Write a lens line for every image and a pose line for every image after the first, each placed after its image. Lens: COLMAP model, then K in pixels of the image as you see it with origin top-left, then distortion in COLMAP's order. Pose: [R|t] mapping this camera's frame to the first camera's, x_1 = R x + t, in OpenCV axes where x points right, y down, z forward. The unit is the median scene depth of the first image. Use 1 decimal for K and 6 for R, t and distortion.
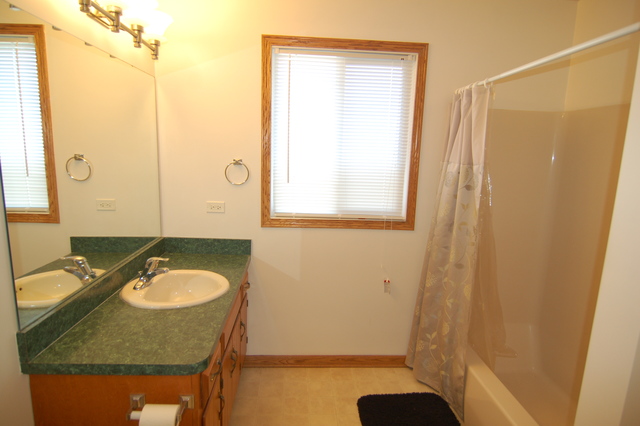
lens RADIAL K [[362.8, 0, 318.1], [0, 362.8, 214.0], [0, 0, 1]] dist [-0.013585, -0.000727]
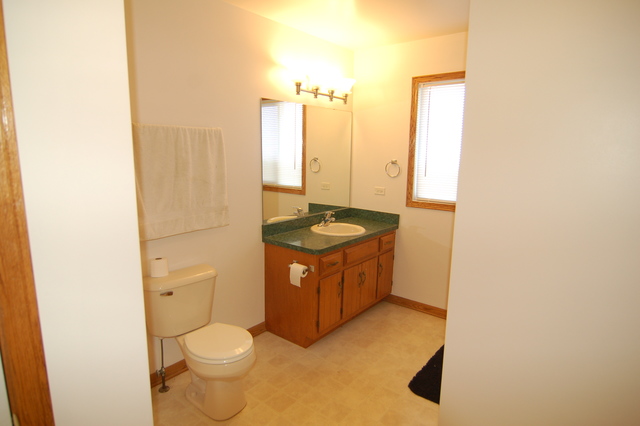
lens RADIAL K [[362.8, 0, 320.2], [0, 362.8, 213.4], [0, 0, 1]] dist [-0.013585, -0.000727]
pose [[0.742396, 0.091373, -0.663701, 0.577528], [-0.103103, 0.994437, 0.021578, 0.070295], [0.661980, 0.052410, 0.747687, -0.329683]]
